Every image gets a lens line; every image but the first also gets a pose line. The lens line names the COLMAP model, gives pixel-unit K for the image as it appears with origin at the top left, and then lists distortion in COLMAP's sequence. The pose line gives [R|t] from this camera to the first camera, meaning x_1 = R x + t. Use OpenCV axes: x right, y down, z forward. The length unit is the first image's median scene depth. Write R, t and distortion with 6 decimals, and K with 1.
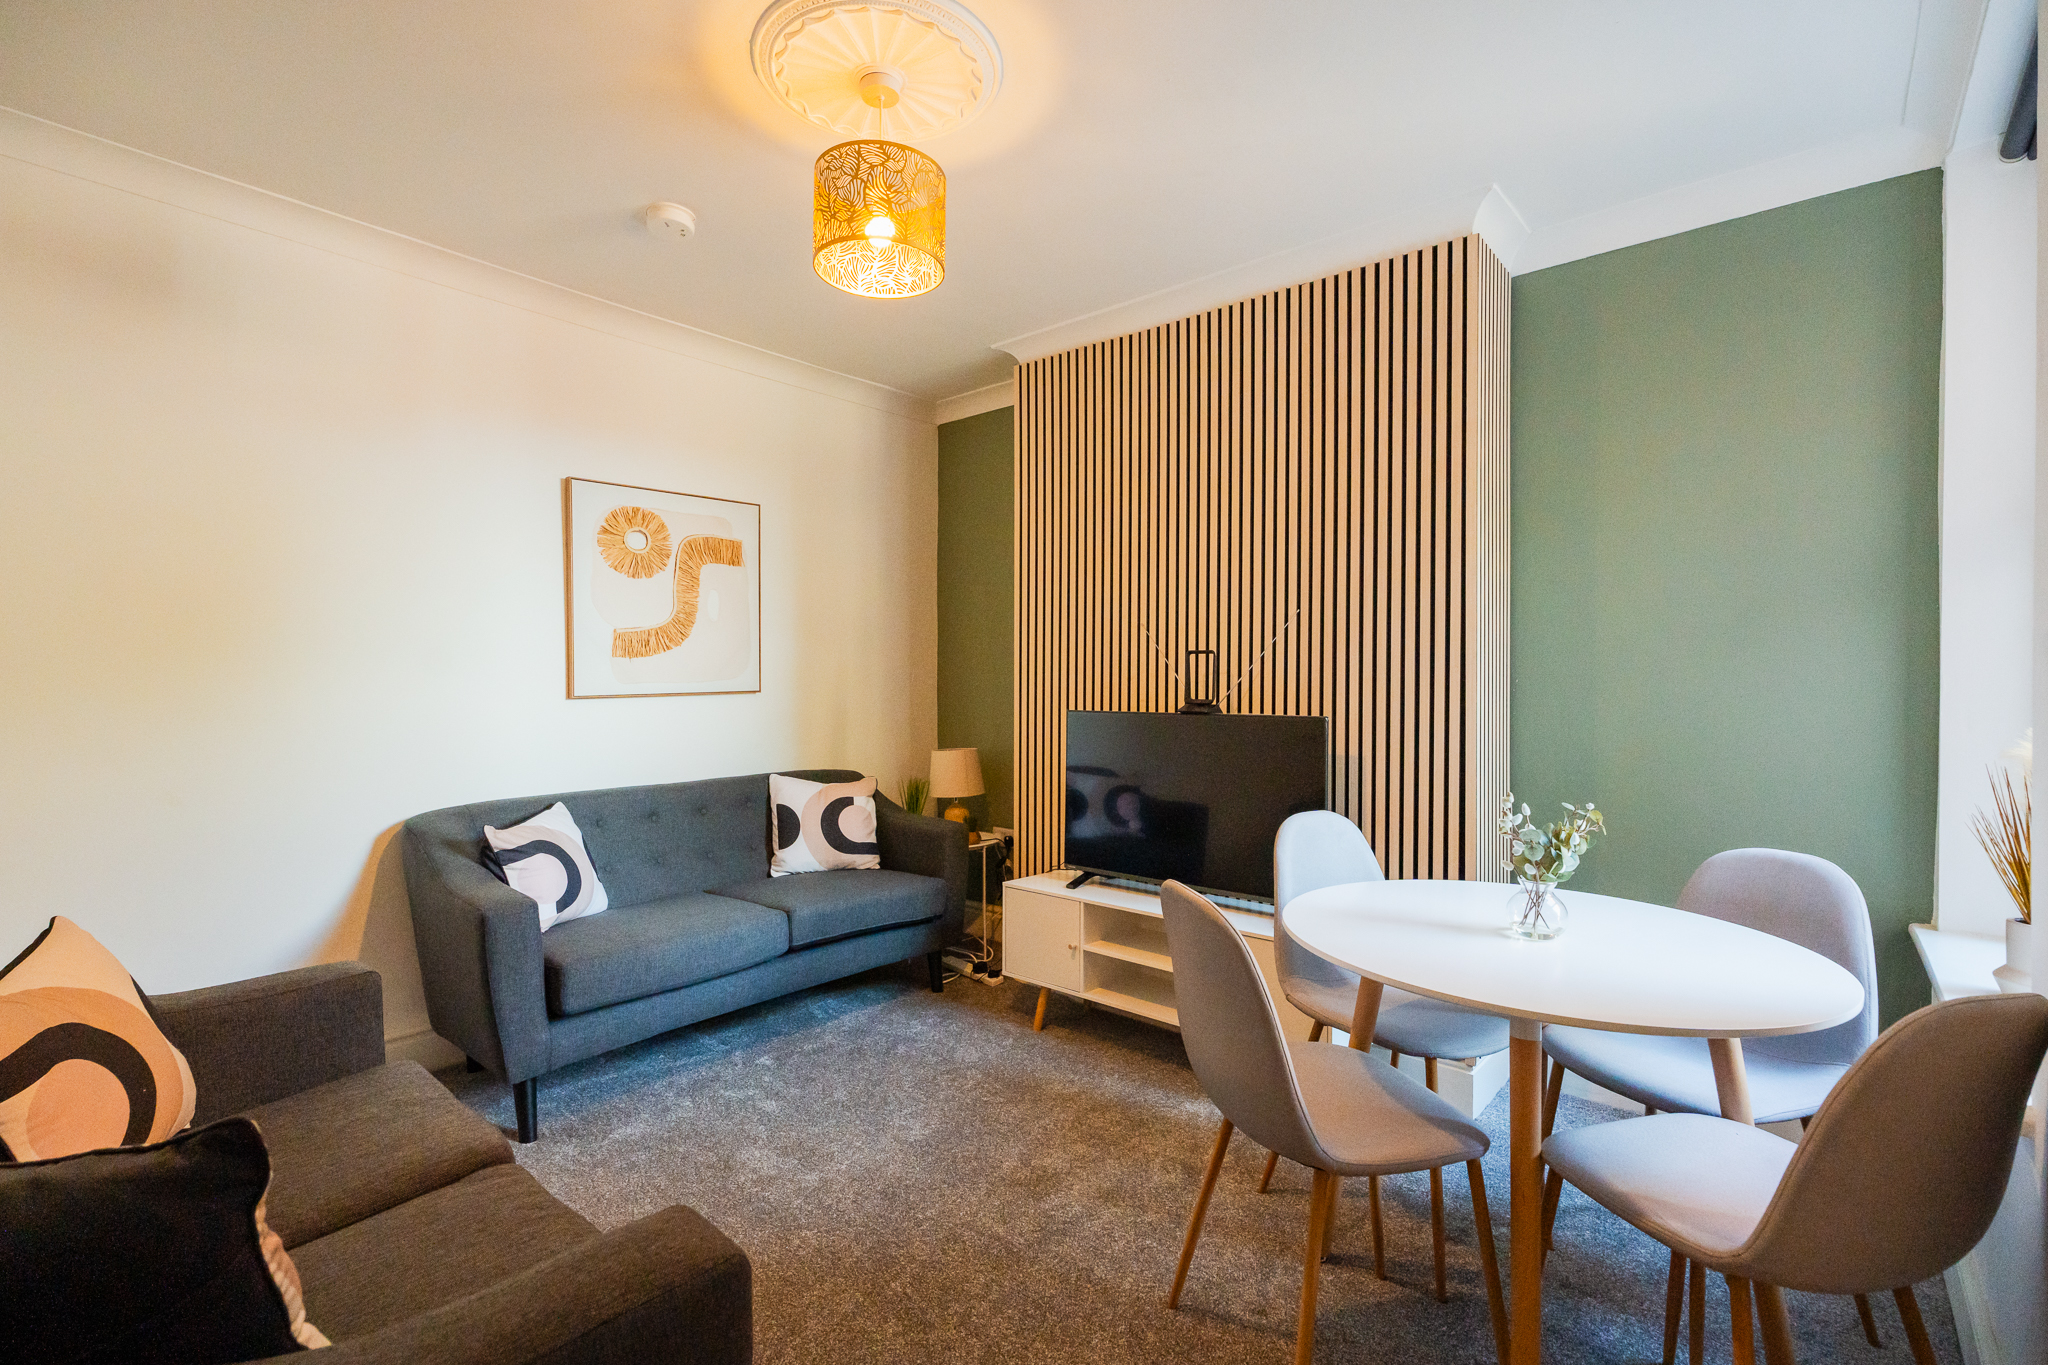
lens RADIAL K [[914.6, 0, 1007.2], [0, 914.6, 680.5], [0, 0, 1]] dist [-0.000885, 0.000247]
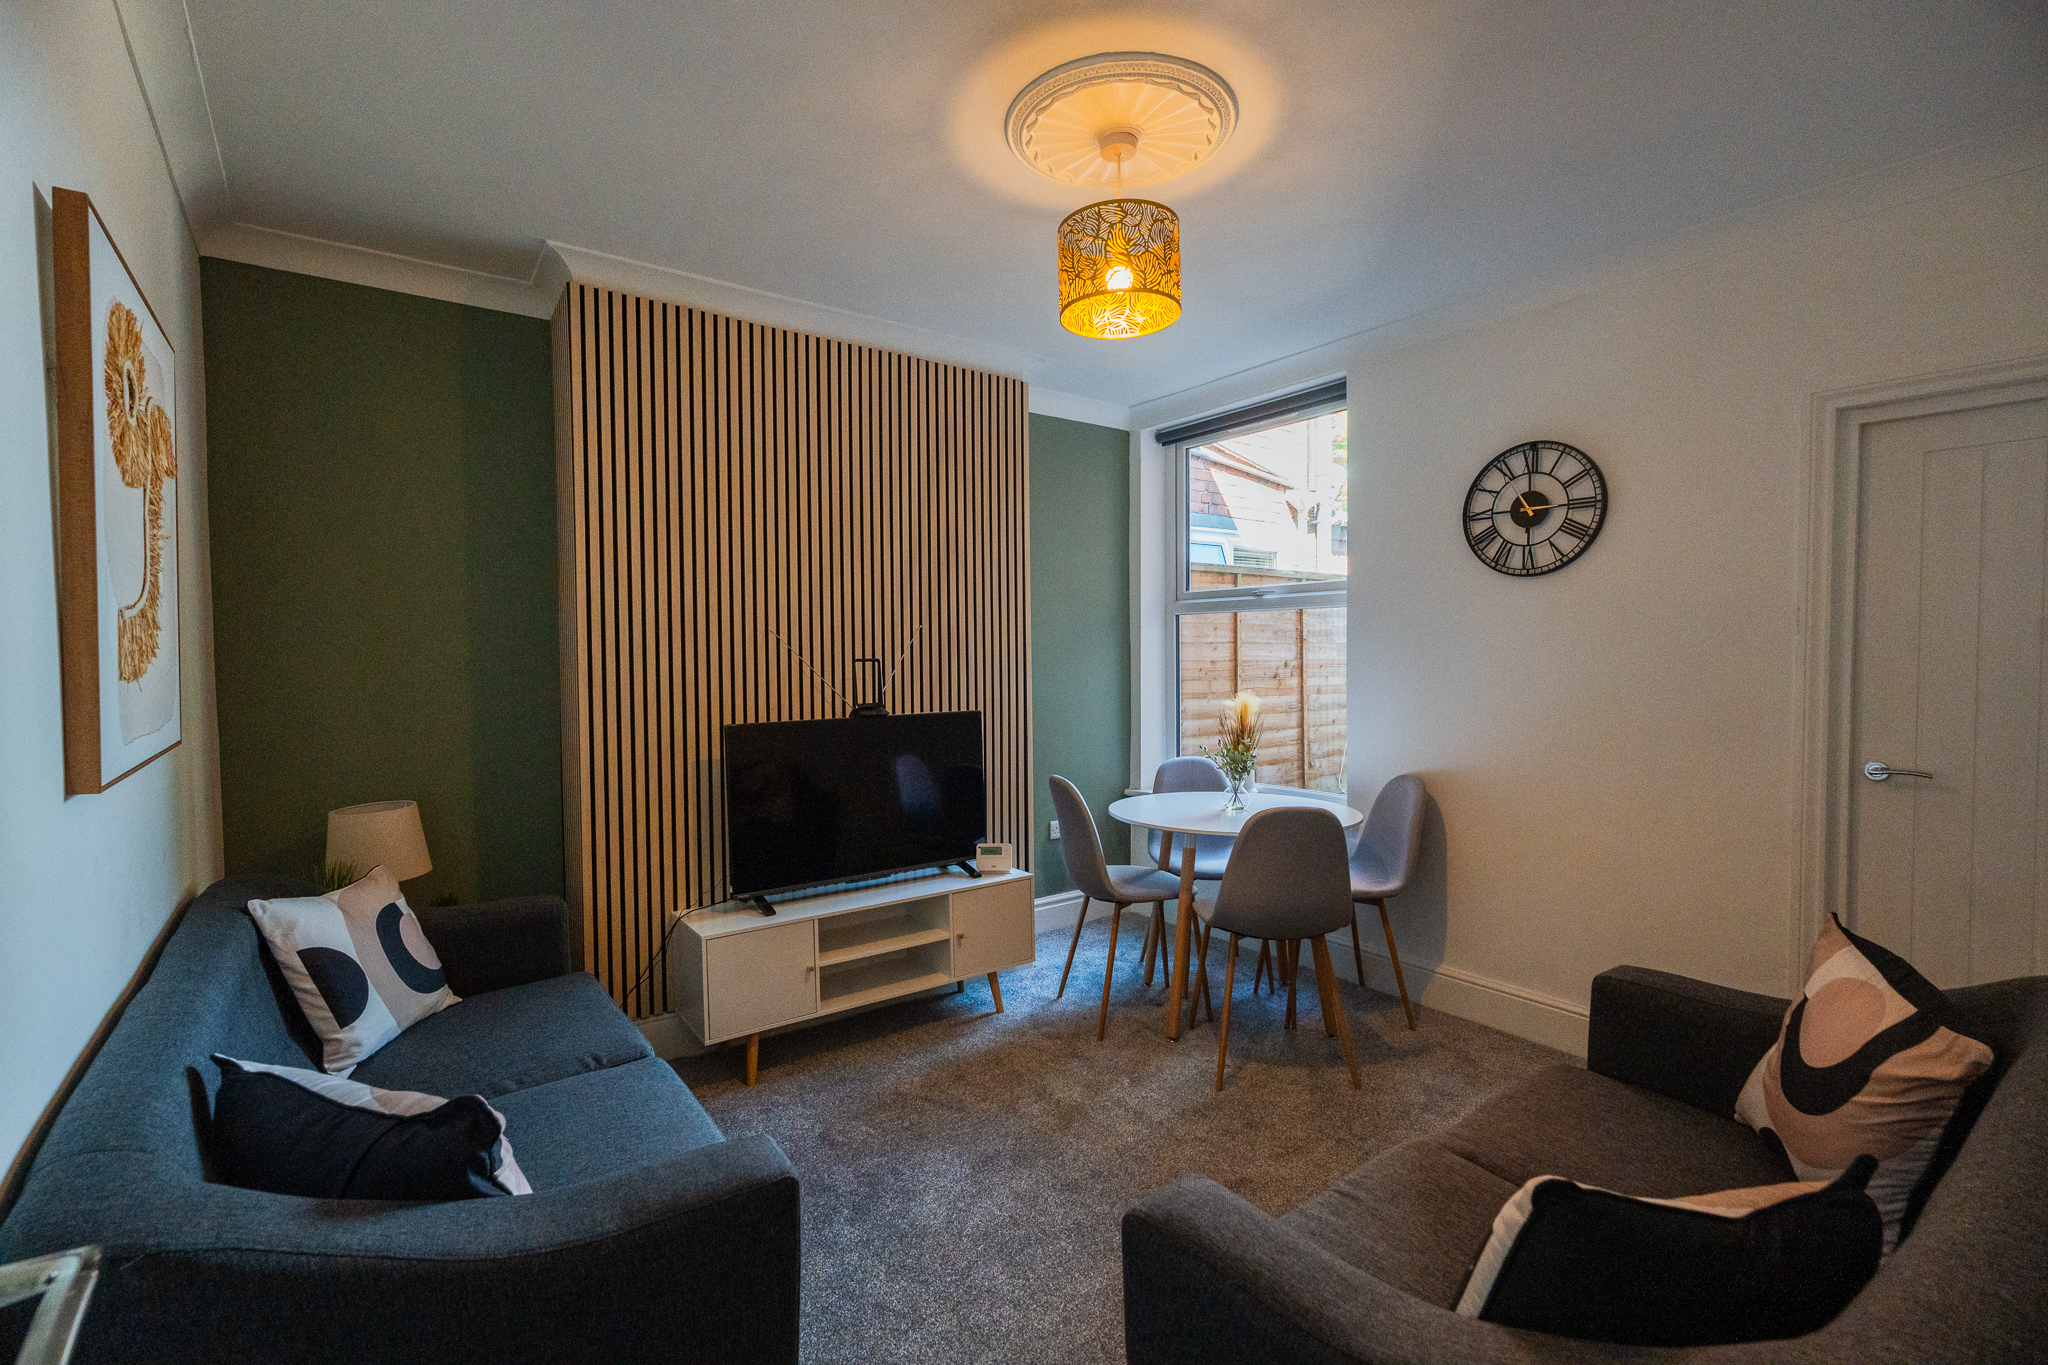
lens RADIAL K [[914.6, 0, 1007.2], [0, 914.6, 680.5], [0, 0, 1]] dist [-0.000885, 0.000247]
pose [[0.209881, -0.032601, 0.977183, -0.827750], [0.013308, 0.999447, 0.030485, -0.038097], [-0.977636, 0.006606, 0.210199, 0.605994]]
